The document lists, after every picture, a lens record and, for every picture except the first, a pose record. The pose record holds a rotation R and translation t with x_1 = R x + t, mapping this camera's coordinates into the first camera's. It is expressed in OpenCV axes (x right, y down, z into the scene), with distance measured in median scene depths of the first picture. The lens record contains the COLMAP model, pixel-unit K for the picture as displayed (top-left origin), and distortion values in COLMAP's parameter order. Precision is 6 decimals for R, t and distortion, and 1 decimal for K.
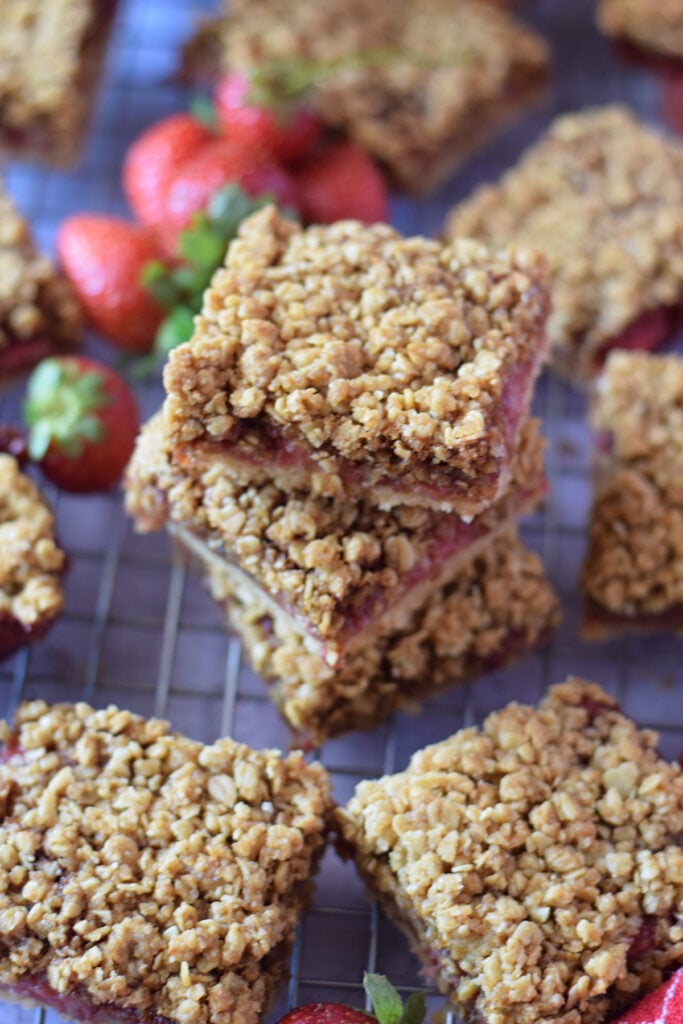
lens RADIAL K [[2457.8, 0, 341.5], [0, 2457.8, 512.0], [0, 0, 1]] dist [-0.110391, -0.126381]
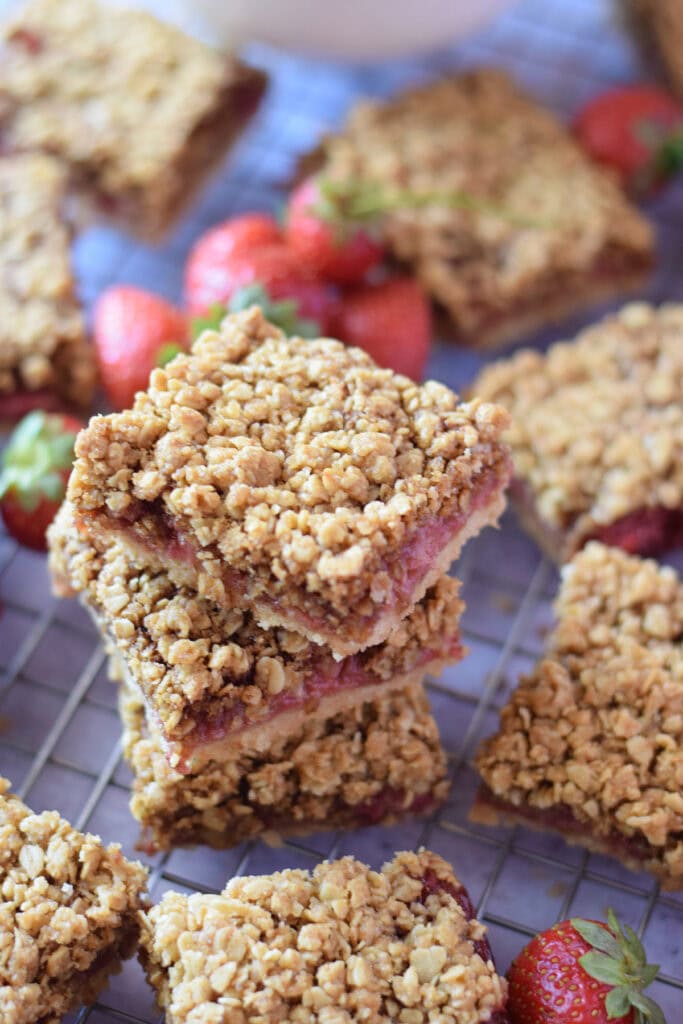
lens RADIAL K [[2457.8, 0, 341.5], [0, 2457.8, 512.0], [0, 0, 1]] dist [-0.110391, -0.126381]
pose [[0.954041, 0.238225, -0.181809, 0.211961], [-0.251369, 0.966455, -0.052708, -0.001073], [0.163154, 0.095987, 0.981920, 0.043229]]
